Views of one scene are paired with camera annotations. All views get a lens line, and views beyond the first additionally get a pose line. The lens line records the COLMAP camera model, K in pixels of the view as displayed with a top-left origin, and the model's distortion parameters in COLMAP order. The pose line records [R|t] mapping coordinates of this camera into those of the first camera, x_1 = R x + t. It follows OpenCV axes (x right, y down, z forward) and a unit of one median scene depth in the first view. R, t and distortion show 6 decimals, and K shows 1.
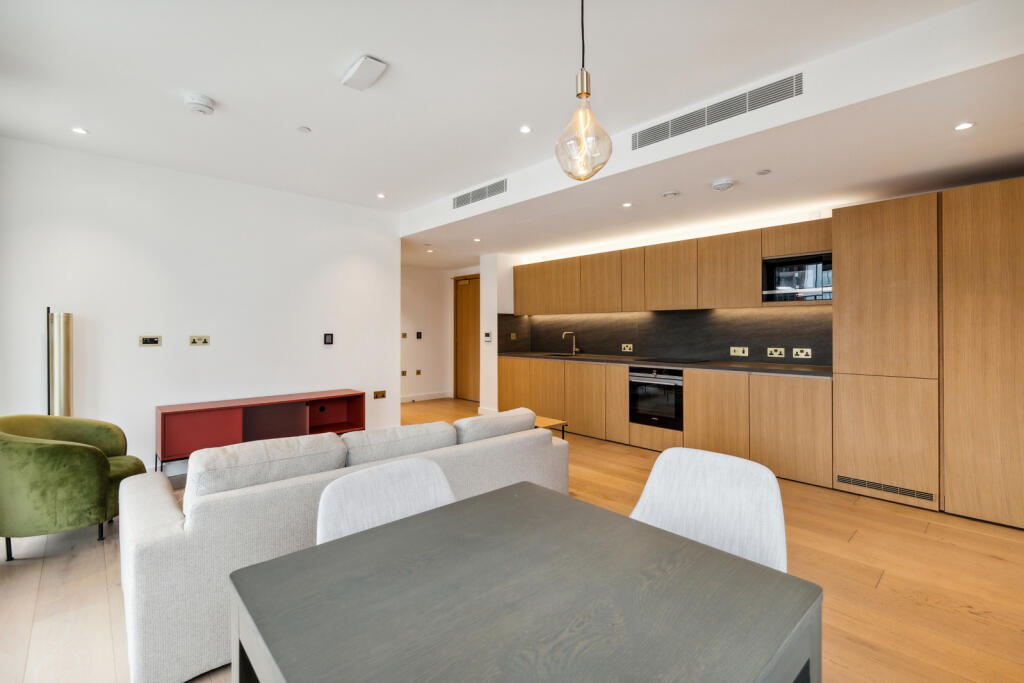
lens RADIAL K [[452.6, 0, 520.2], [0, 452.6, 331.5], [0, 0, 1]] dist [0.003460, 0.000214]
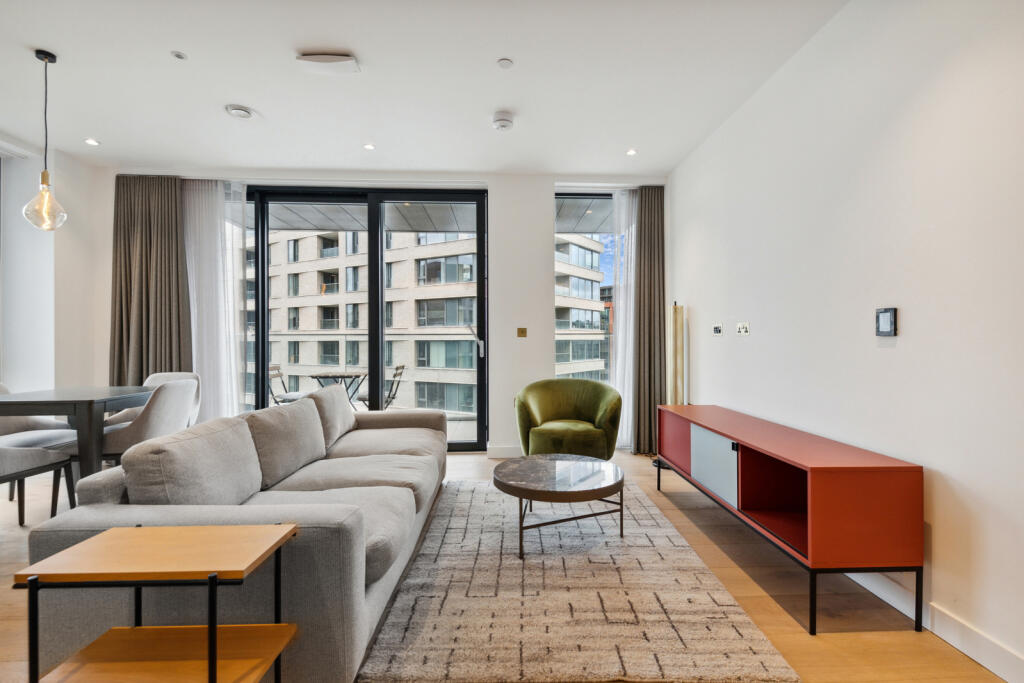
lens RADIAL K [[453.5, 0, 514.8], [0, 453.5, 337.7], [0, 0, 1]] dist [0.001147, -0.000624]
pose [[-0.655436, -0.001466, -0.755249, 0.097326], [0.003374, 0.999982, -0.004869, 0.036450], [0.755243, -0.005739, -0.655420, 1.204332]]
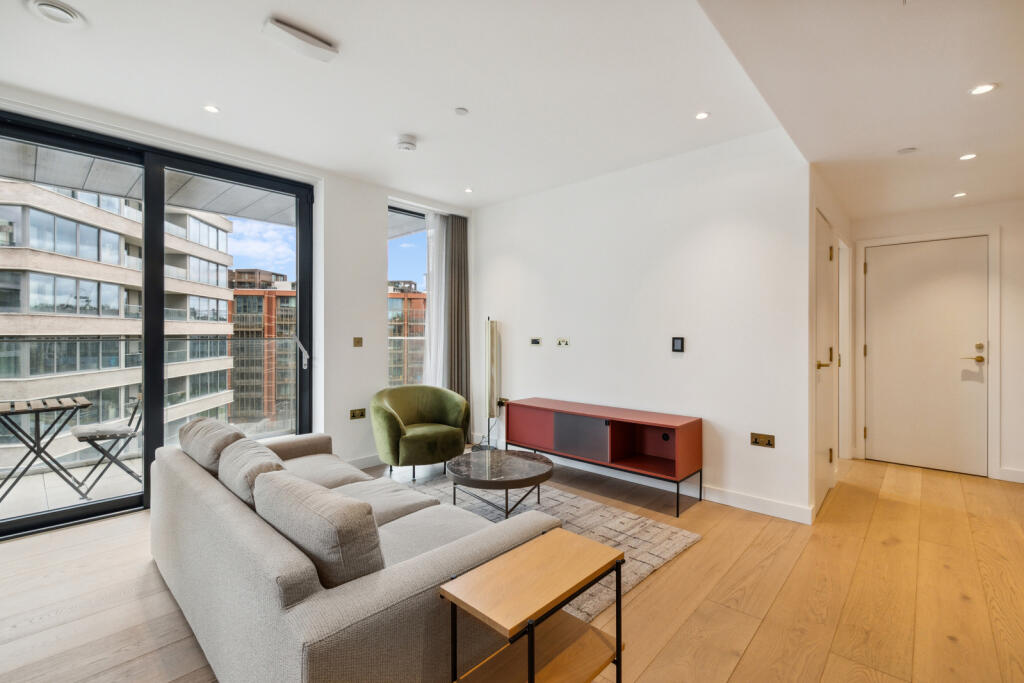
lens RADIAL K [[452.6, 0, 520.2], [0, 452.6, 331.5], [0, 0, 1]] dist [0.003460, 0.000214]
pose [[0.073379, -0.001351, -0.997303, 0.342871], [-0.001001, 0.999998, -0.001428, -0.003732], [0.997304, 0.001103, 0.073378, 0.822166]]
